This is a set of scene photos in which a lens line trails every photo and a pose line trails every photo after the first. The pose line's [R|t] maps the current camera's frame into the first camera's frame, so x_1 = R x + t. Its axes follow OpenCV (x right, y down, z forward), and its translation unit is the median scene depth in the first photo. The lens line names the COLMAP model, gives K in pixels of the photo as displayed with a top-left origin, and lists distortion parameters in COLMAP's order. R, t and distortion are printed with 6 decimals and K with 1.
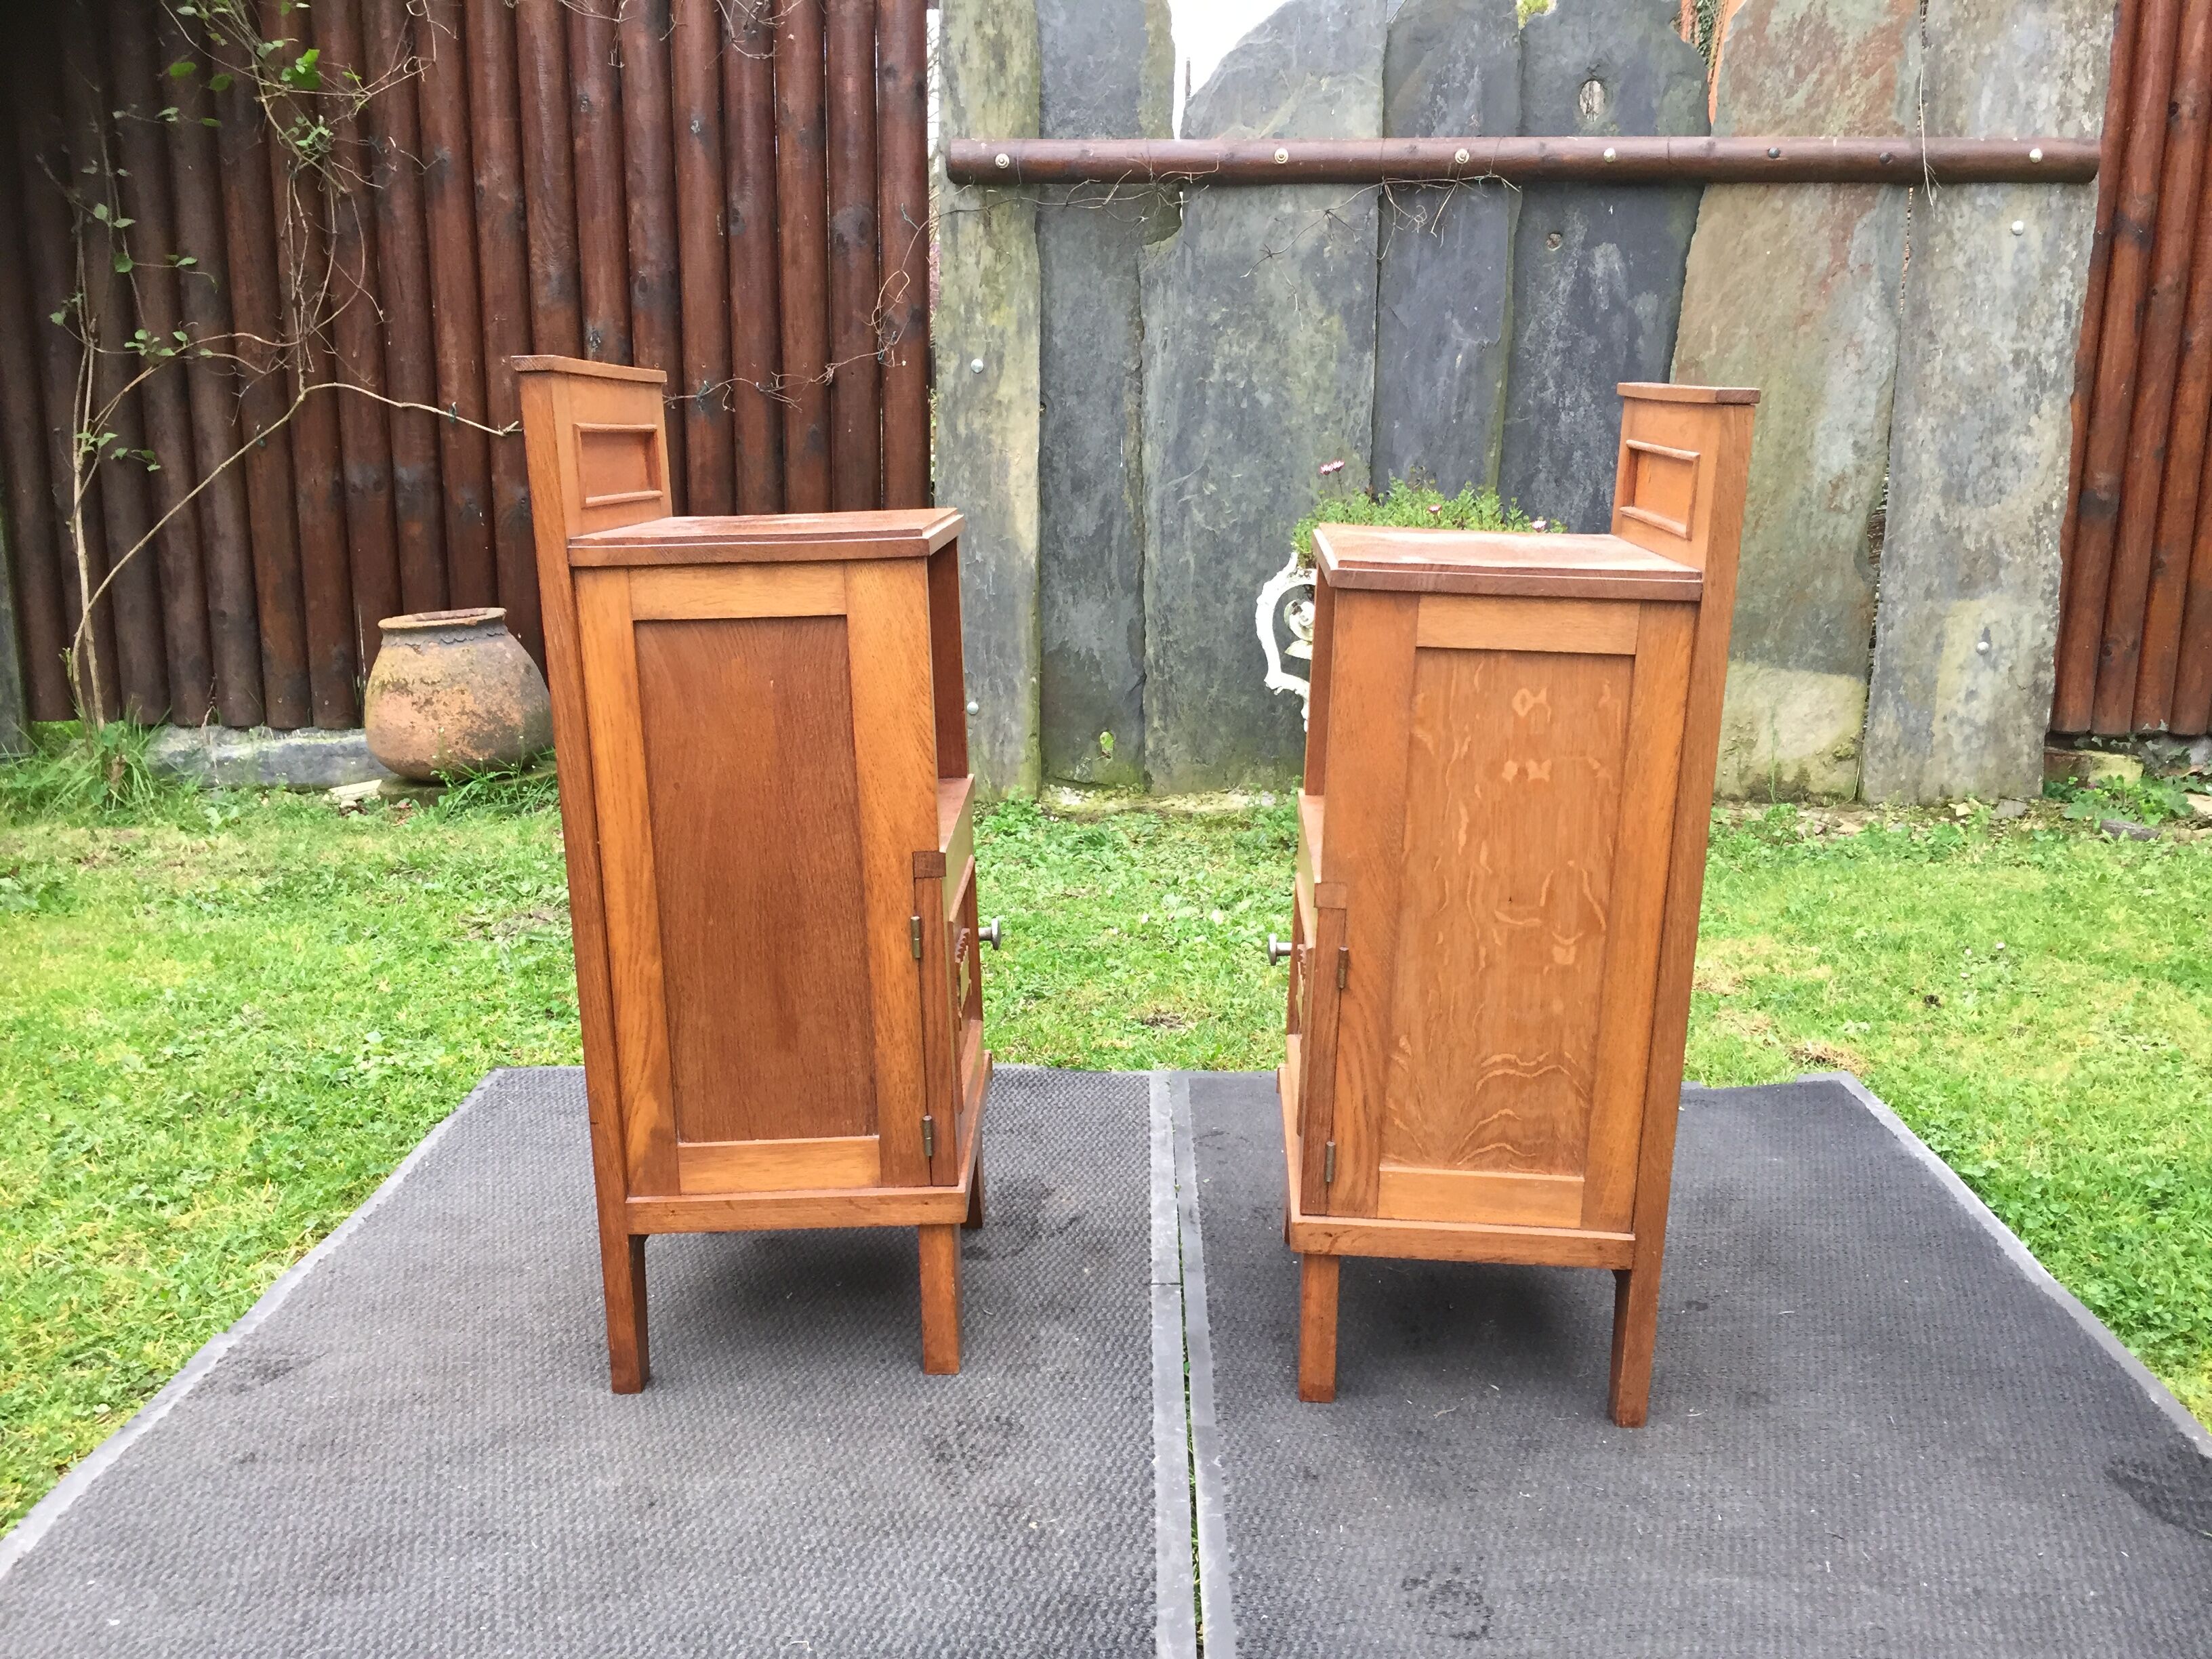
lens RADIAL K [[1896.4, 0, 1106.0], [0, 1896.4, 826.5], [0, 0, 1]] dist [0.084613, -0.117901]
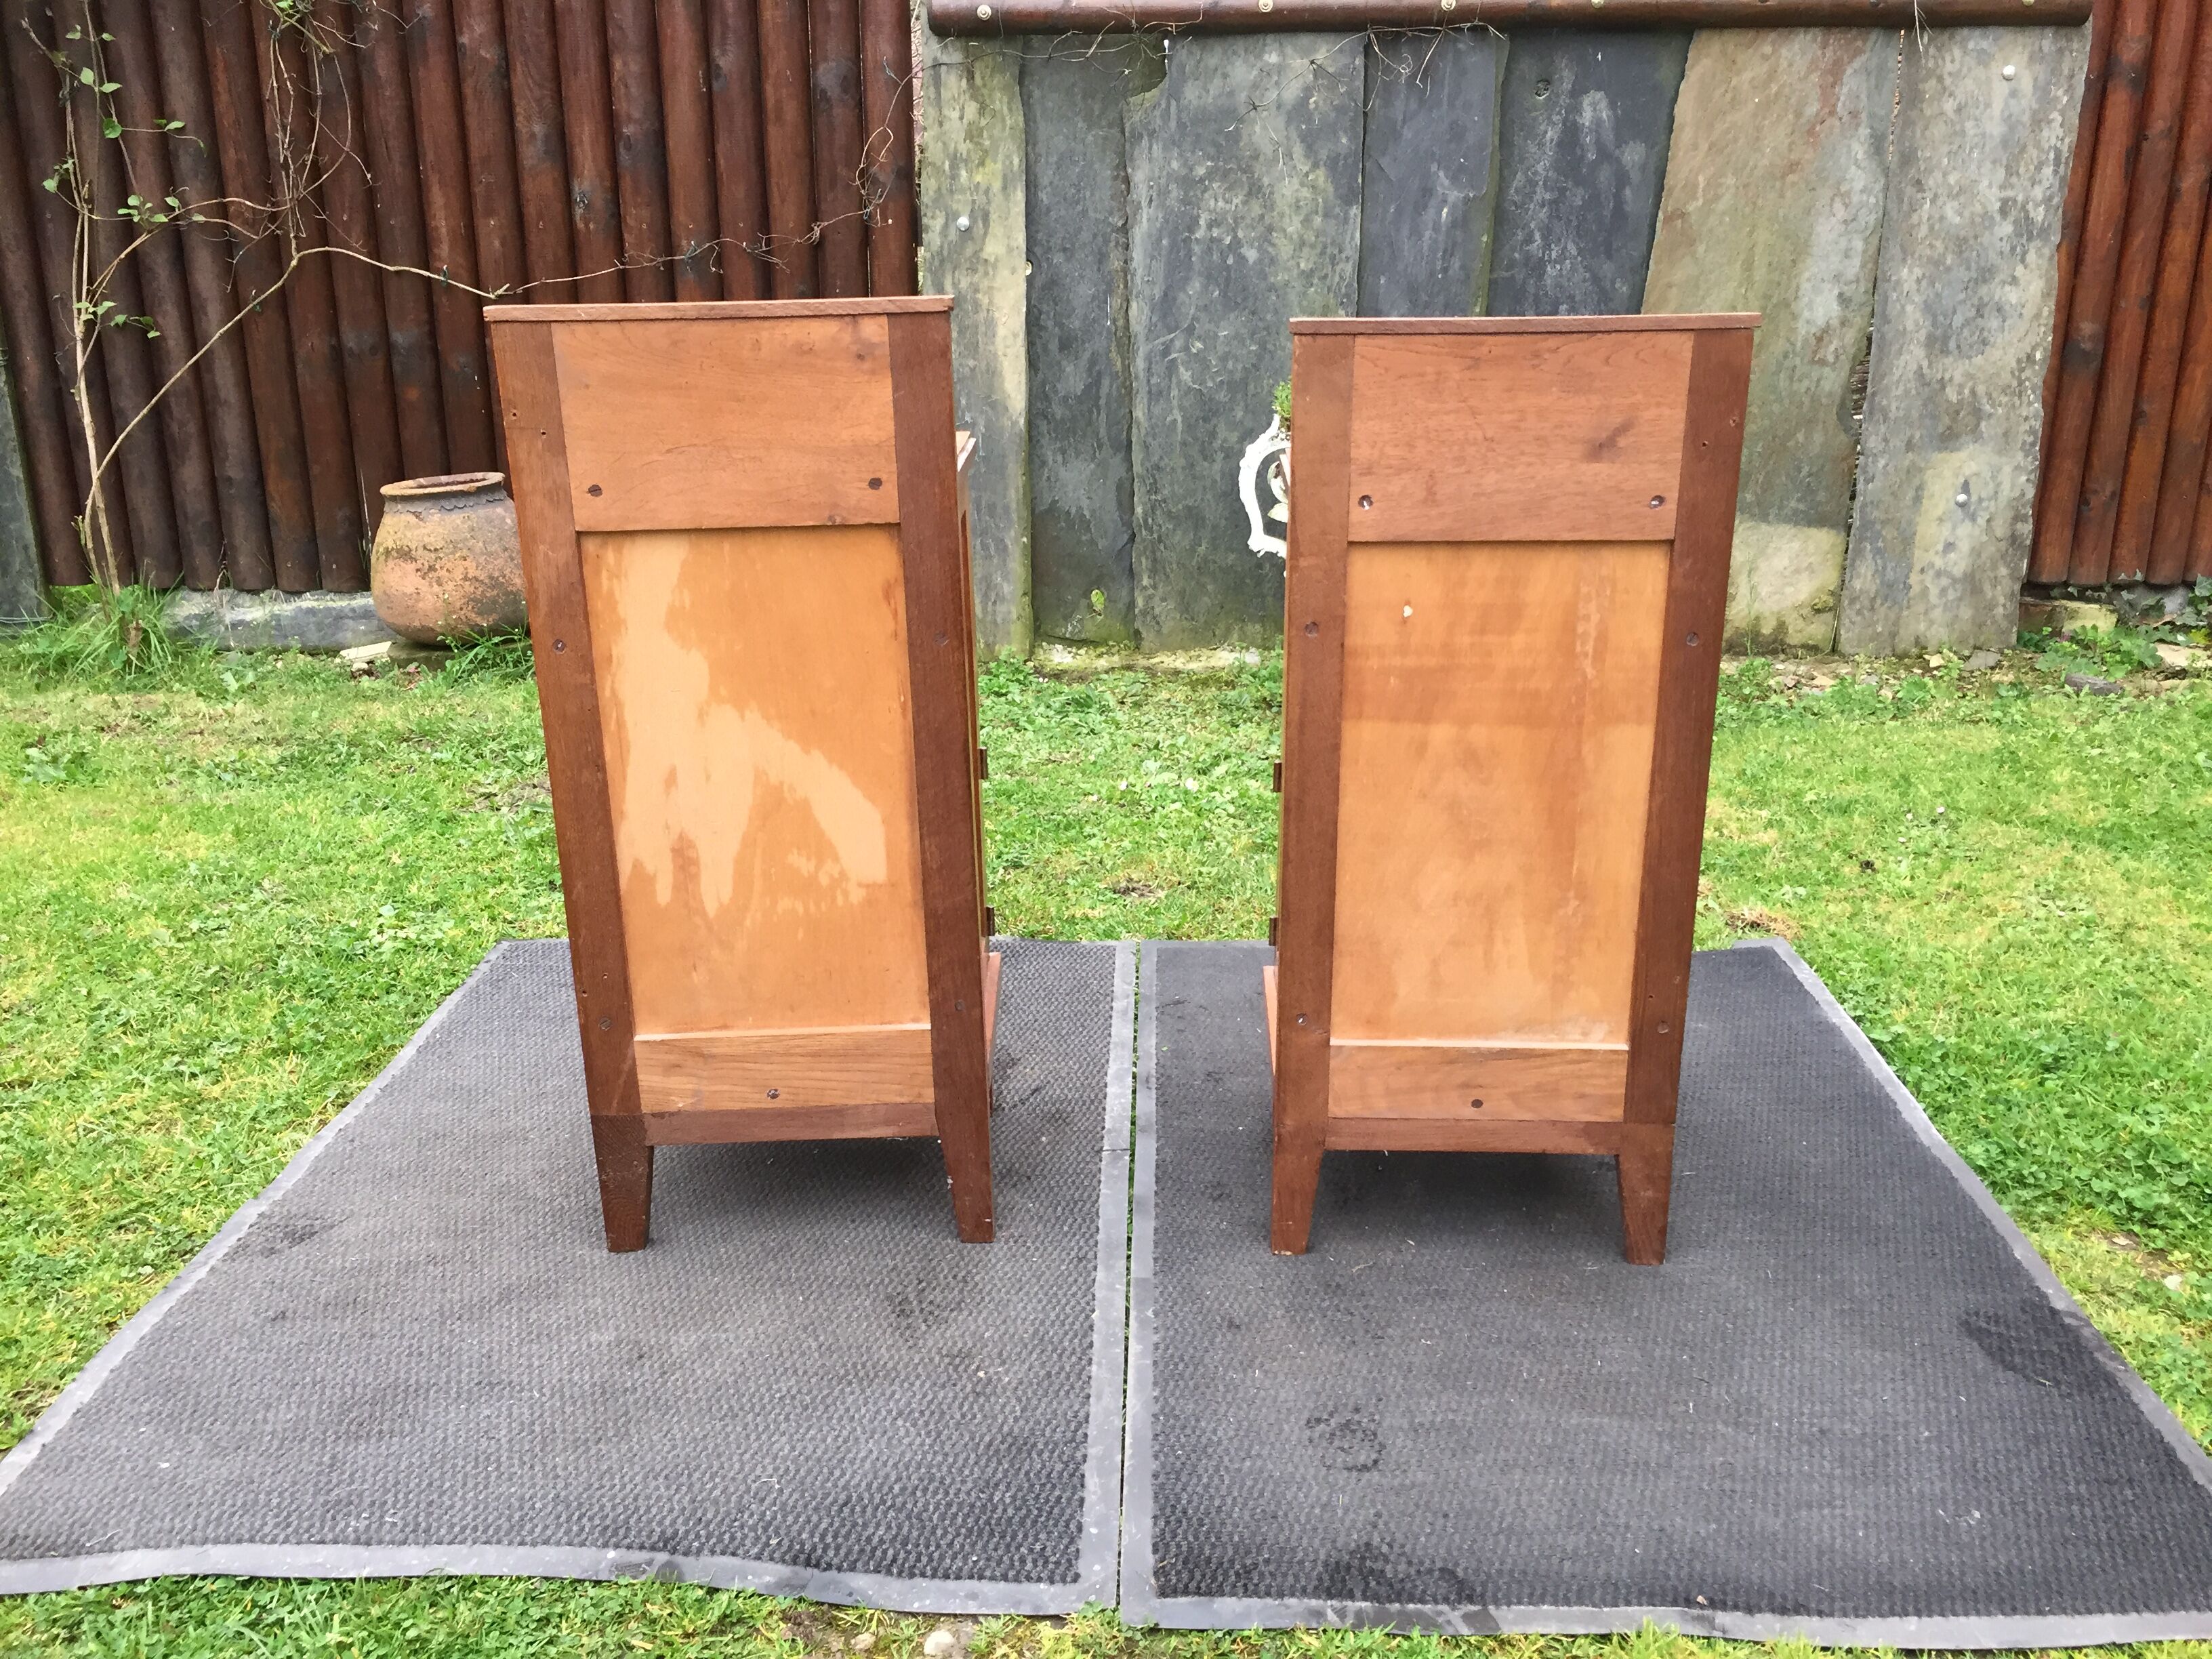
lens RADIAL K [[1896.4, 0, 1104.1], [0, 1896.4, 827.0], [0, 0, 1]] dist [0.084613, -0.117901]
pose [[0.999893, -0.006462, -0.013125, 0.022496], [0.007666, 0.995558, 0.093842, -0.025531], [0.012460, -0.093933, 0.995501, -0.035292]]
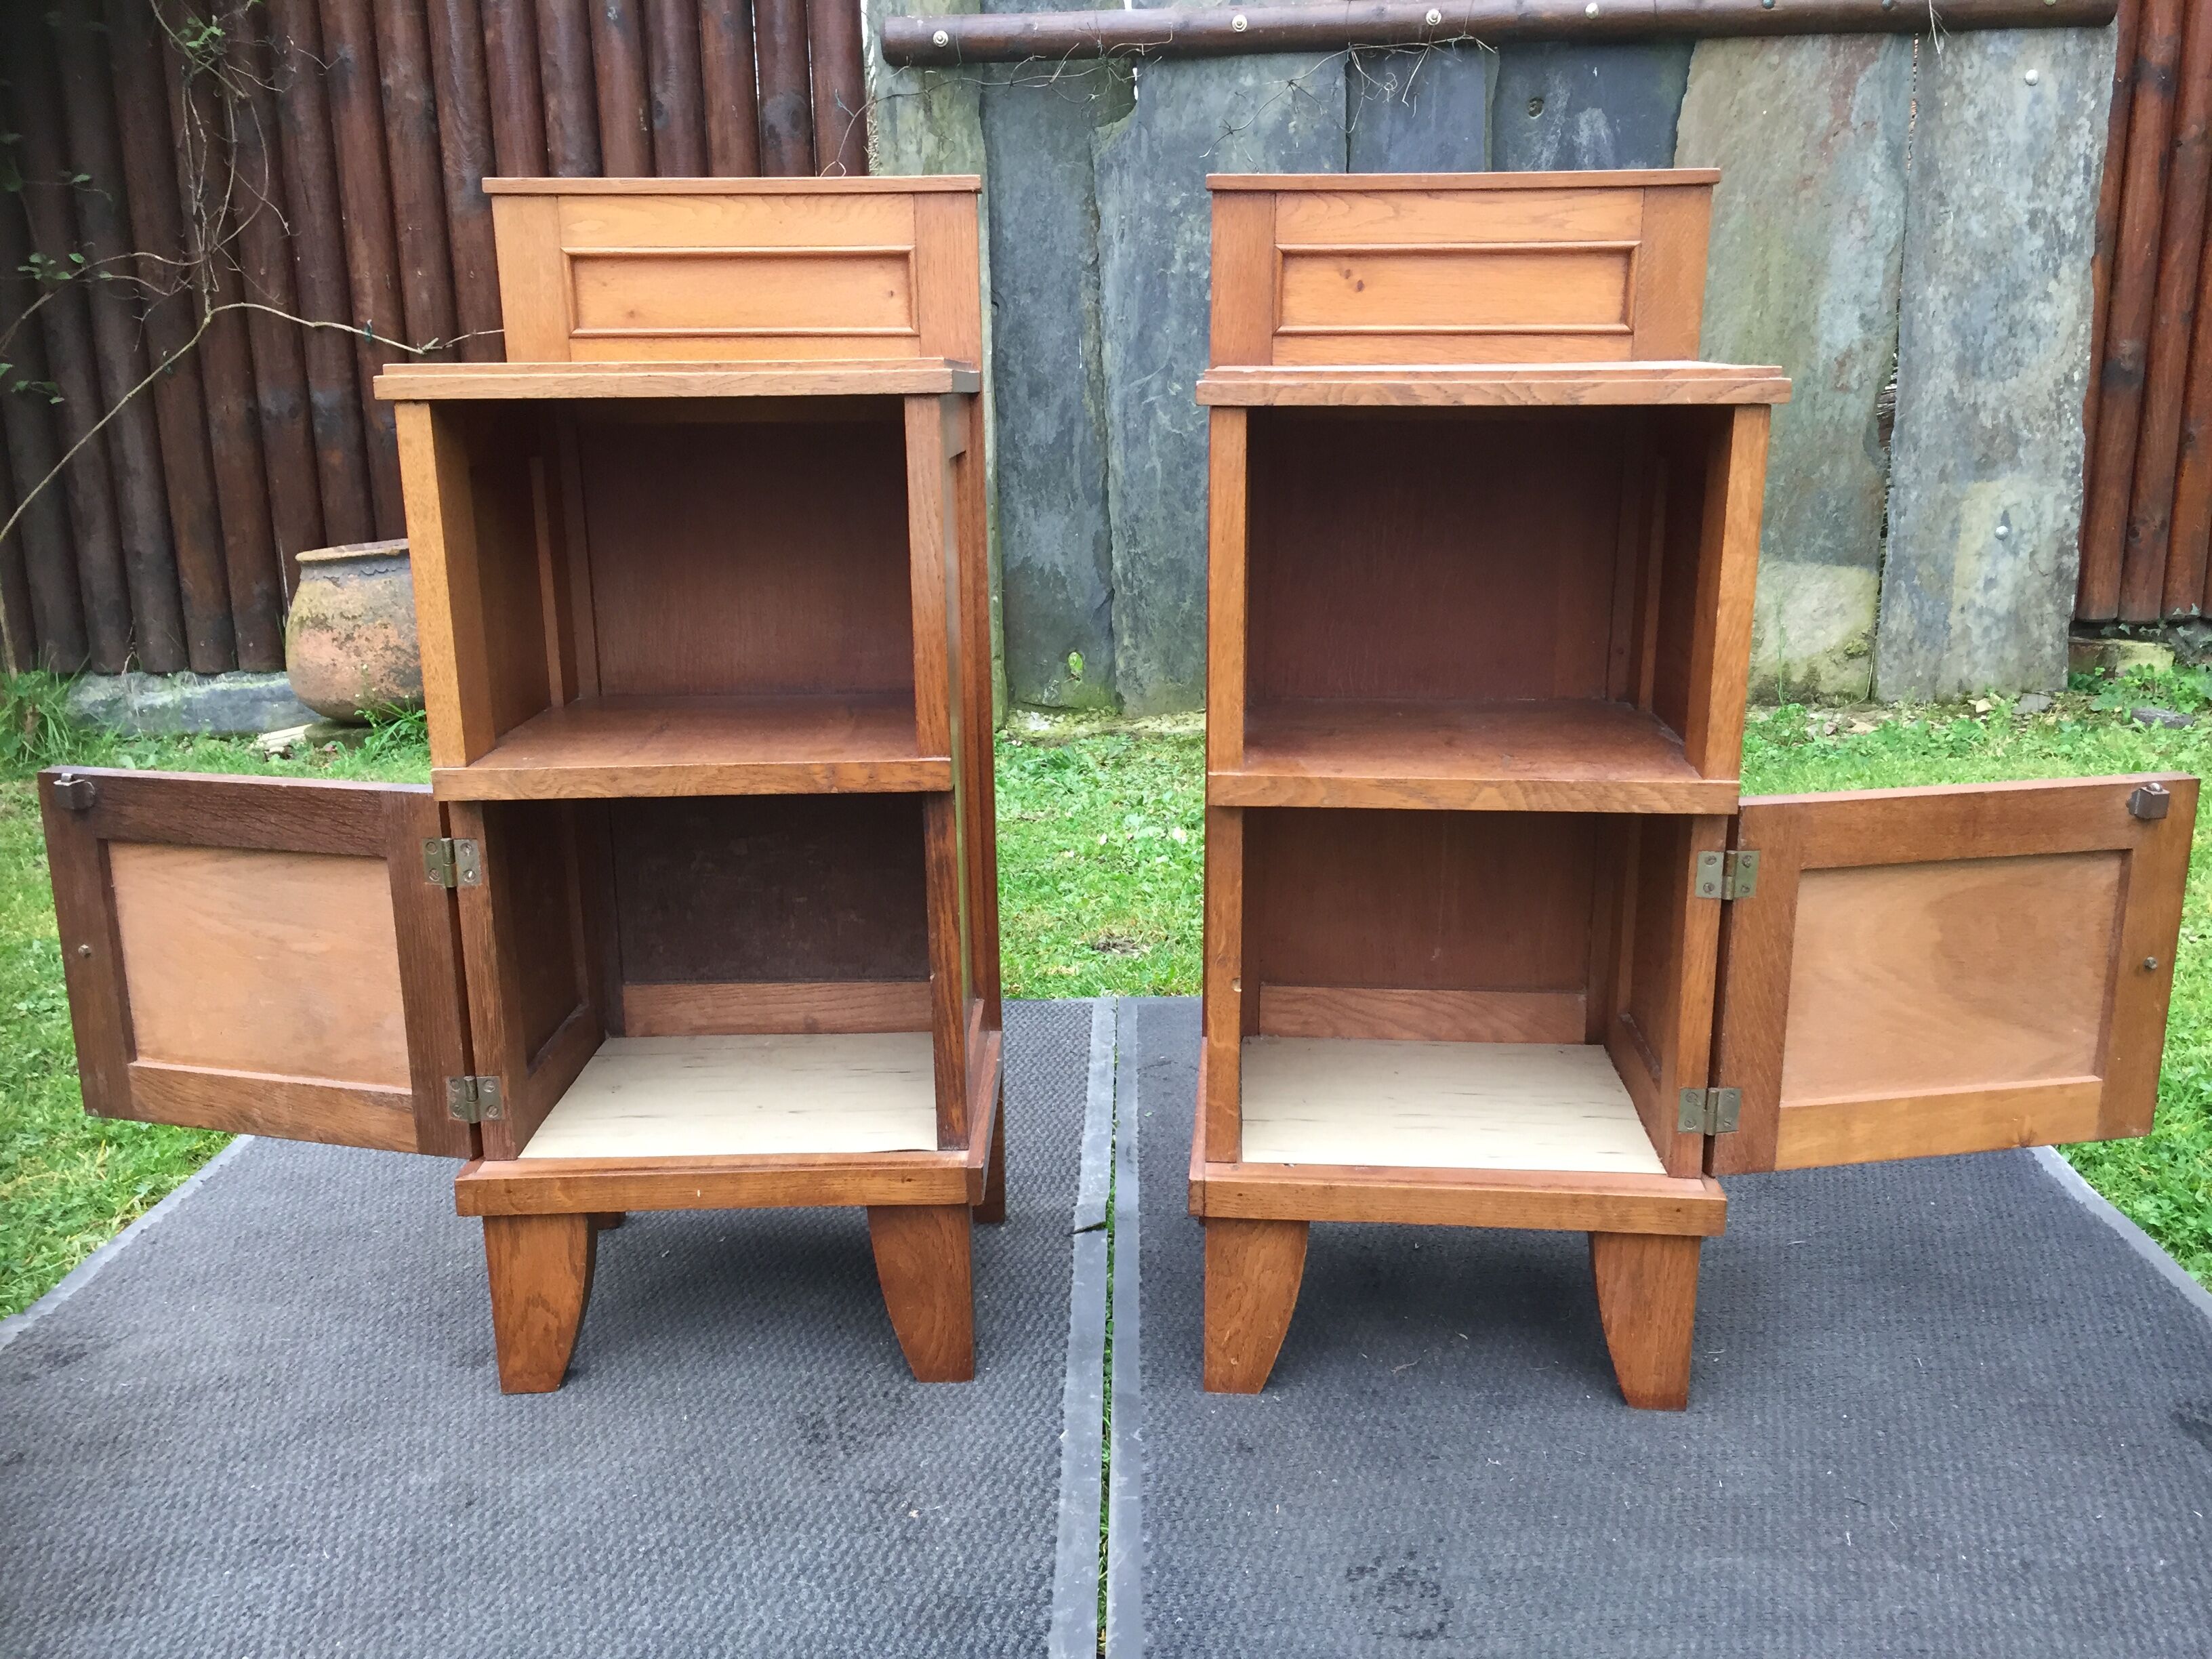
lens RADIAL K [[1896.4, 0, 1107.4], [0, 1896.4, 827.3], [0, 0, 1]] dist [0.084613, -0.117901]
pose [[0.999563, -0.028698, -0.007076, 0.028117], [0.028875, 0.999235, 0.026365, 0.017402], [0.006314, -0.026558, 0.999627, 0.069221]]
